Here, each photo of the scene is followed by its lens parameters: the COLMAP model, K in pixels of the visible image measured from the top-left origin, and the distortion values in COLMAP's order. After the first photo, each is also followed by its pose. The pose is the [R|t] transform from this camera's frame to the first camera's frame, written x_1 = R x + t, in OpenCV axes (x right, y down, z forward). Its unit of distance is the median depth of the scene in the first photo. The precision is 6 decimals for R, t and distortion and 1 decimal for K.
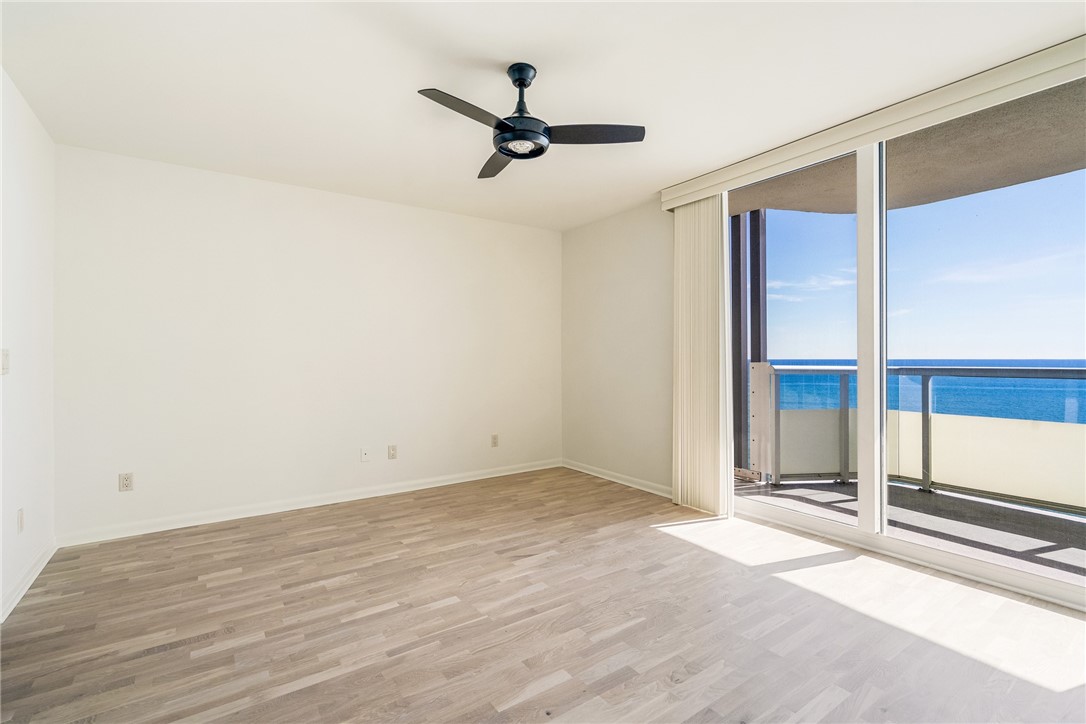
lens RADIAL K [[494.8, 0, 540.3], [0, 494.8, 354.9], [0, 0, 1]] dist [-0.003503, 0.002395]
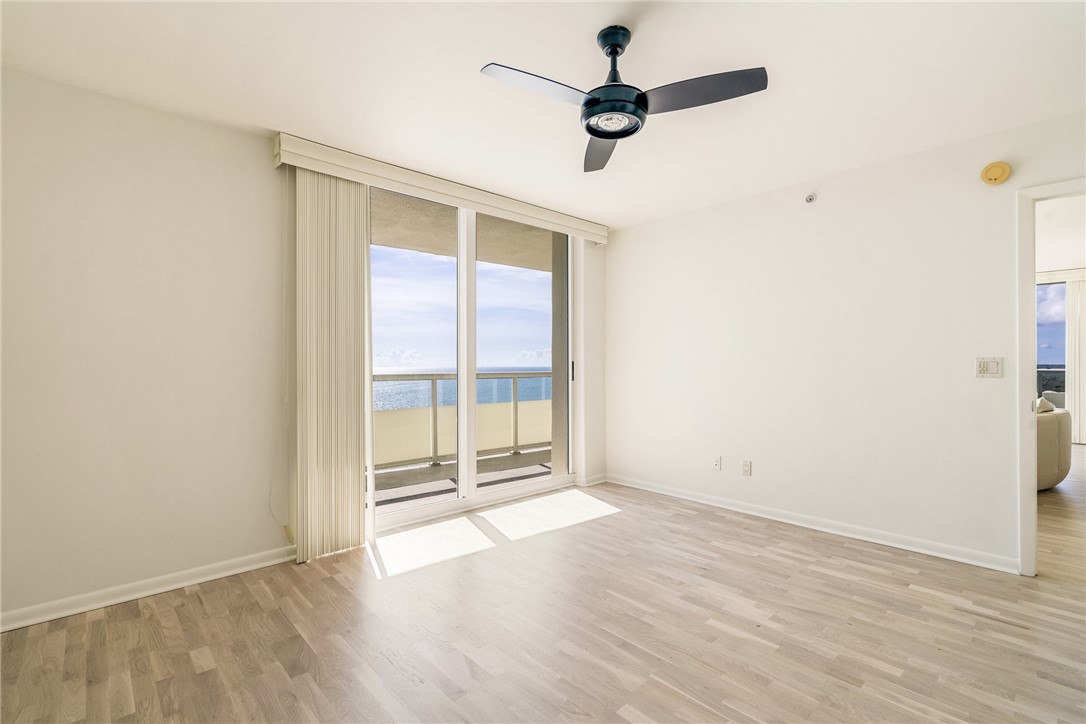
lens RADIAL K [[494.8, 0, 542.1], [0, 494.8, 367.3], [0, 0, 1]] dist [-0.003503, 0.002395]
pose [[-0.145471, -0.000410, 0.989362, -0.663633], [-0.001697, 0.999999, 0.000165, 0.004382], [-0.989361, -0.001655, -0.145472, 0.950825]]
